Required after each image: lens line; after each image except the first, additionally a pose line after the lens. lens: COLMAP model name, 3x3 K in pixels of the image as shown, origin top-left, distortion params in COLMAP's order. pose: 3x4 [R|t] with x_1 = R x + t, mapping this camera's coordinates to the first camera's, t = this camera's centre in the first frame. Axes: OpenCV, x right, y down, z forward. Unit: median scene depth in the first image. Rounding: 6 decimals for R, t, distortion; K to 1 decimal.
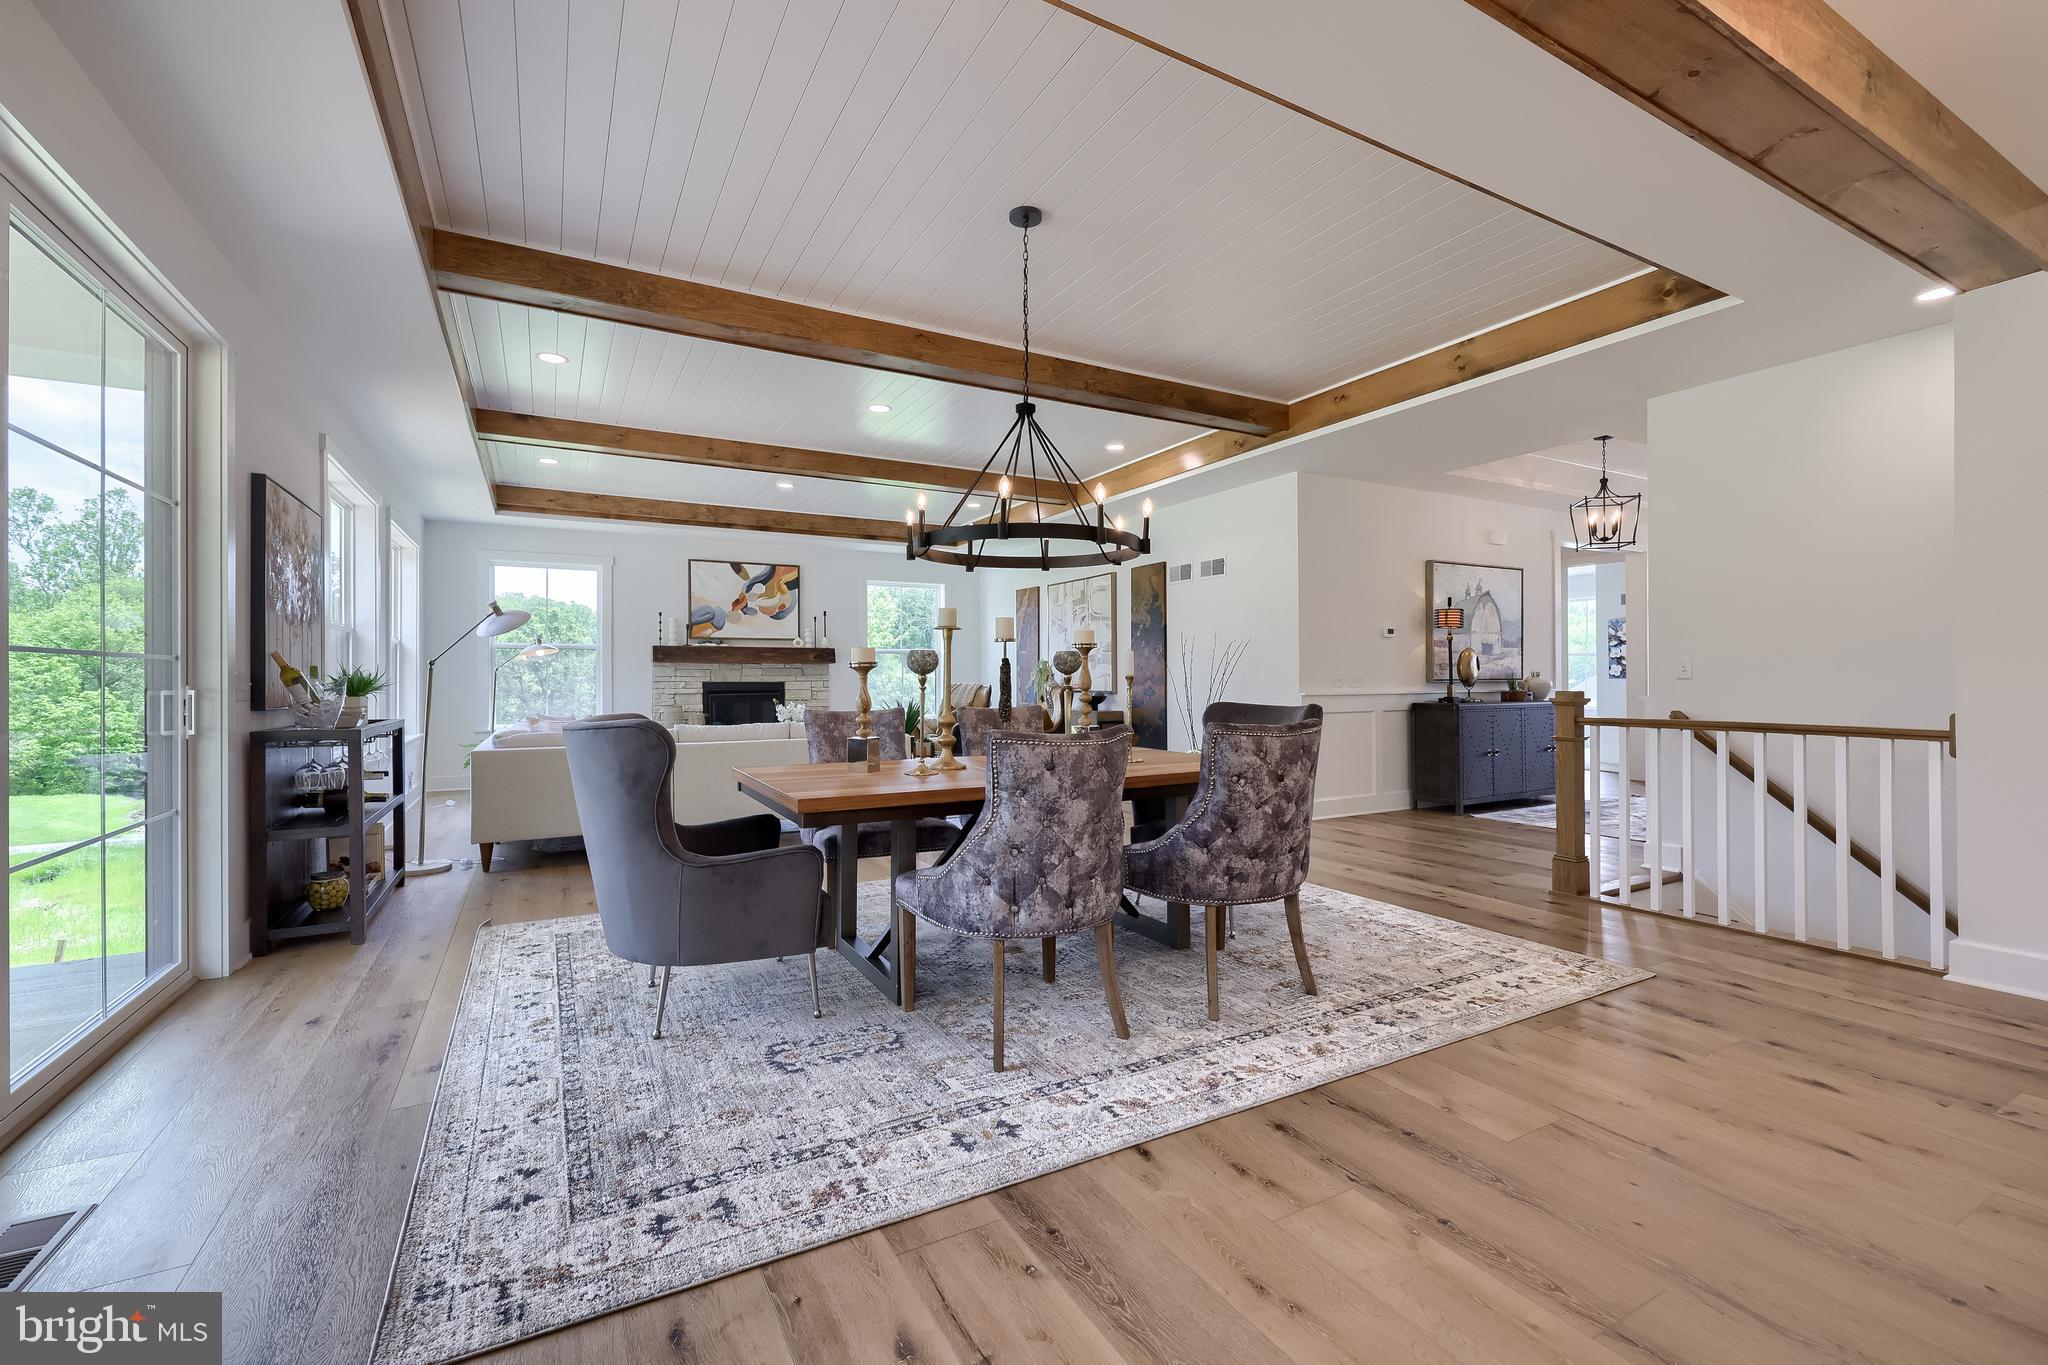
lens RADIAL K [[868.2, 0, 1026.4], [0, 868.2, 681.3], [0, 0, 1]] dist [0.000060, 0.001050]
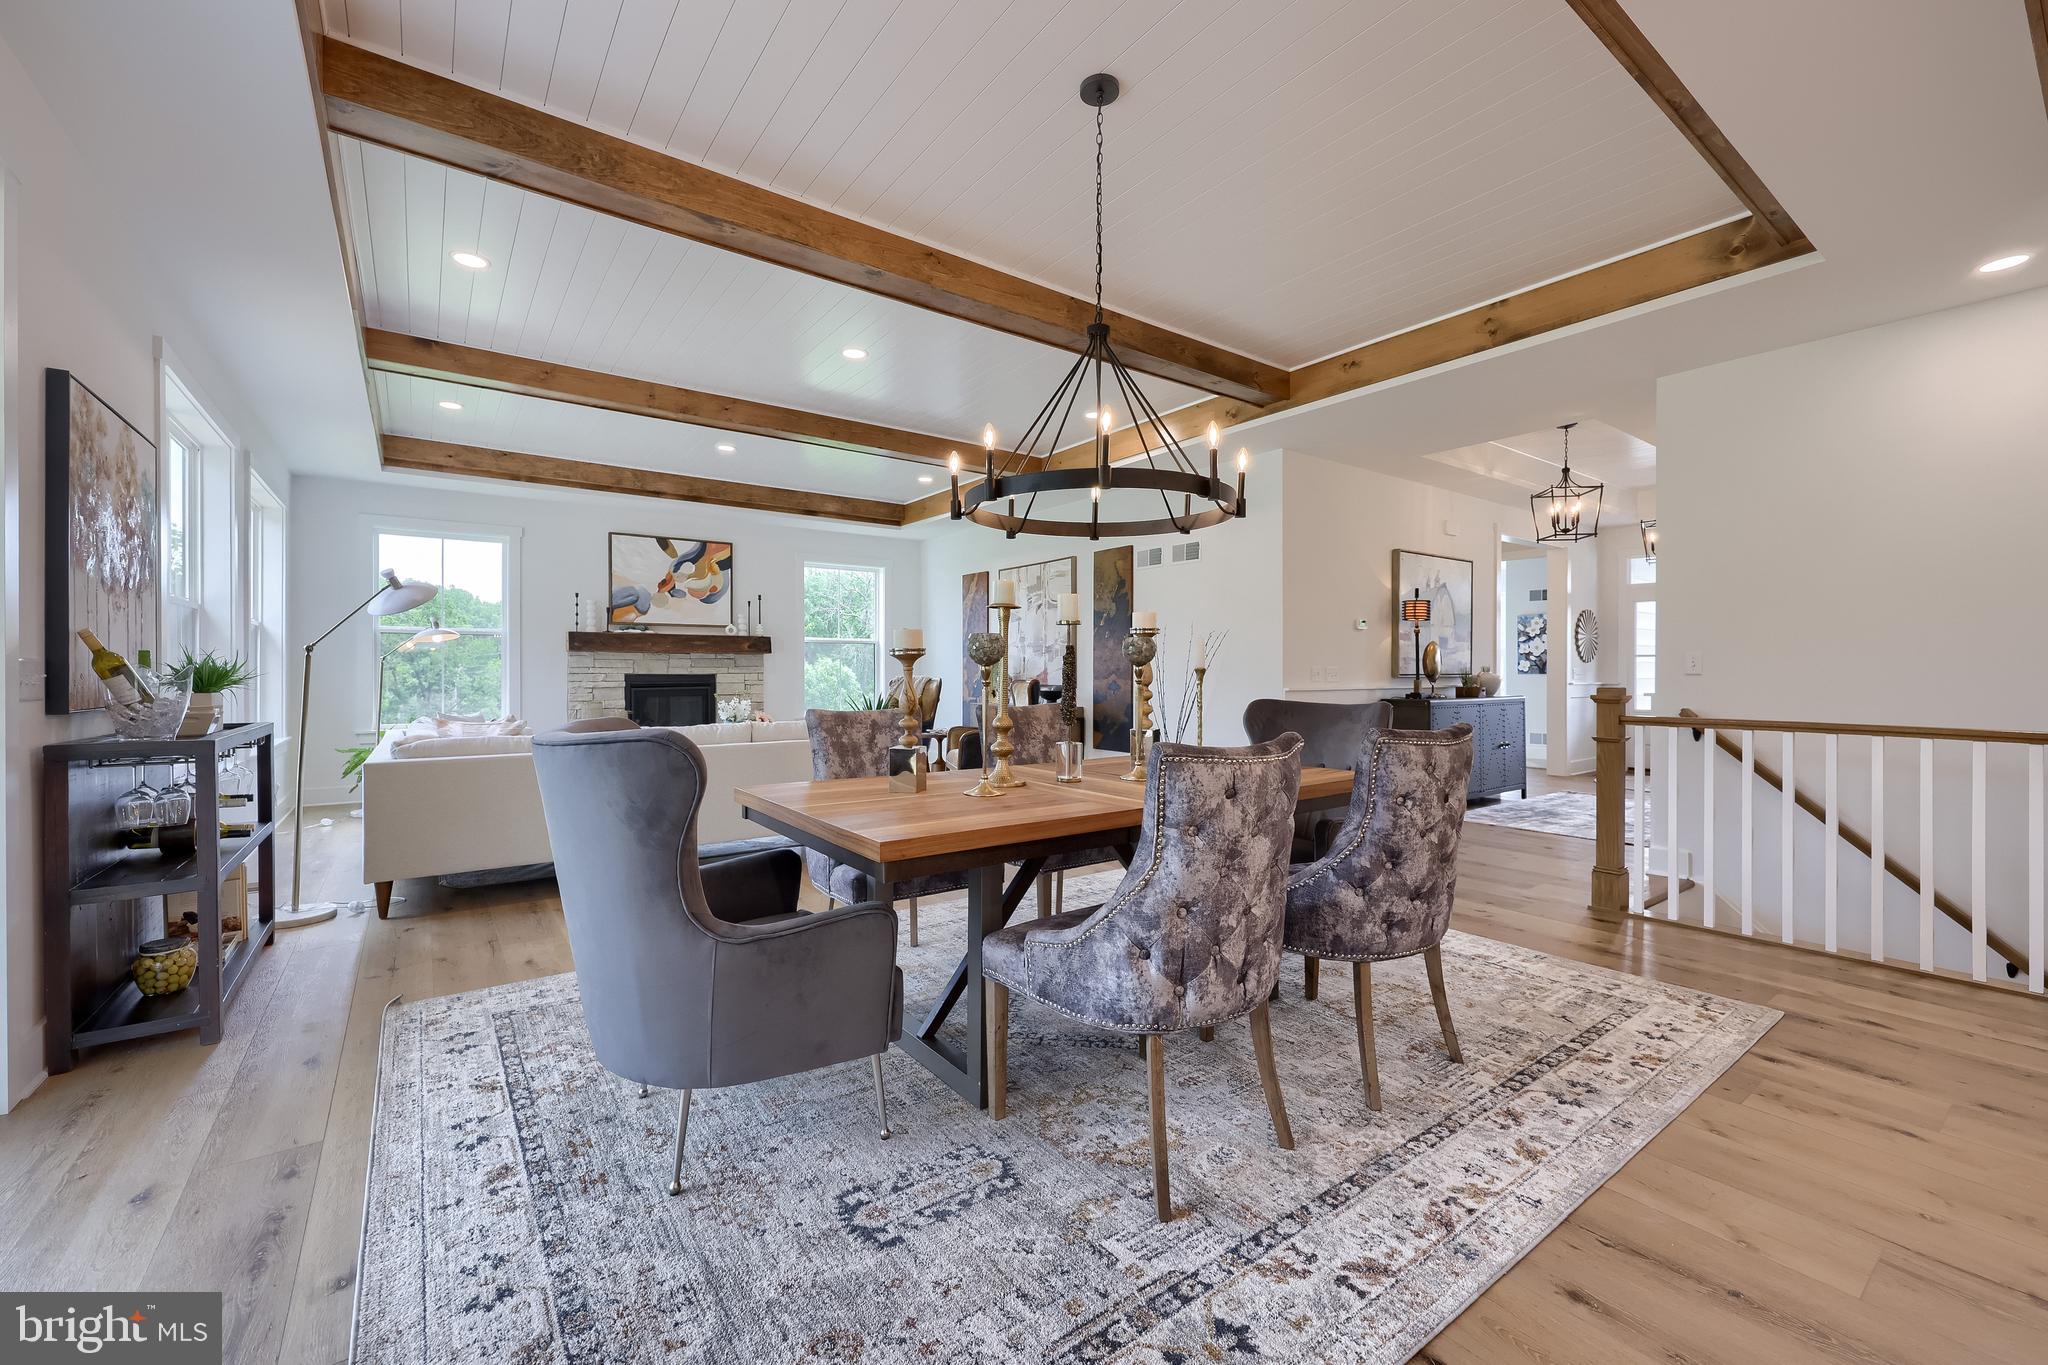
lens RADIAL K [[920.7, 0, 1025.3], [0, 920.7, 679.4], [0, 0, 1]] dist [0.000599, -0.001075]
pose [[0.997306, 0.003136, 0.073287, -0.133885], [-0.003513, 0.999981, 0.005008, 0.000329], [-0.073270, -0.005252, 0.997298, 0.167862]]
